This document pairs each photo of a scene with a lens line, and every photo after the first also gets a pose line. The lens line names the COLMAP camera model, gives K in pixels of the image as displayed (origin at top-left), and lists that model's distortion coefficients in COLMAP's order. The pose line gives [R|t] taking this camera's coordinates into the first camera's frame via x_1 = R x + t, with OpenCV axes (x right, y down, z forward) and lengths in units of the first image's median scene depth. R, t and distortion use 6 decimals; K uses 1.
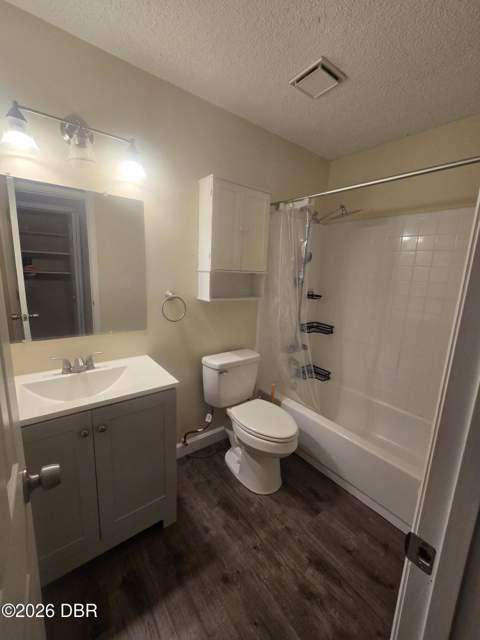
lens RADIAL K [[263.1, 0, 240.9], [0, 263.1, 318.8], [0, 0, 1]] dist [-0.007080, 0.002089]
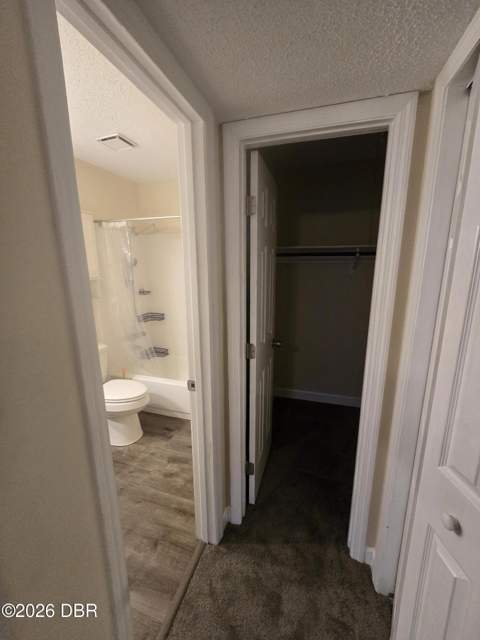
lens RADIAL K [[263.1, 0, 241.4], [0, 263.1, 320.3], [0, 0, 1]] dist [-0.007080, 0.002089]
pose [[0.819154, -0.166010, 0.549024, -0.062180], [0.147256, 0.985984, 0.078425, 0.016696], [-0.554349, 0.016605, 0.832119, -0.342065]]
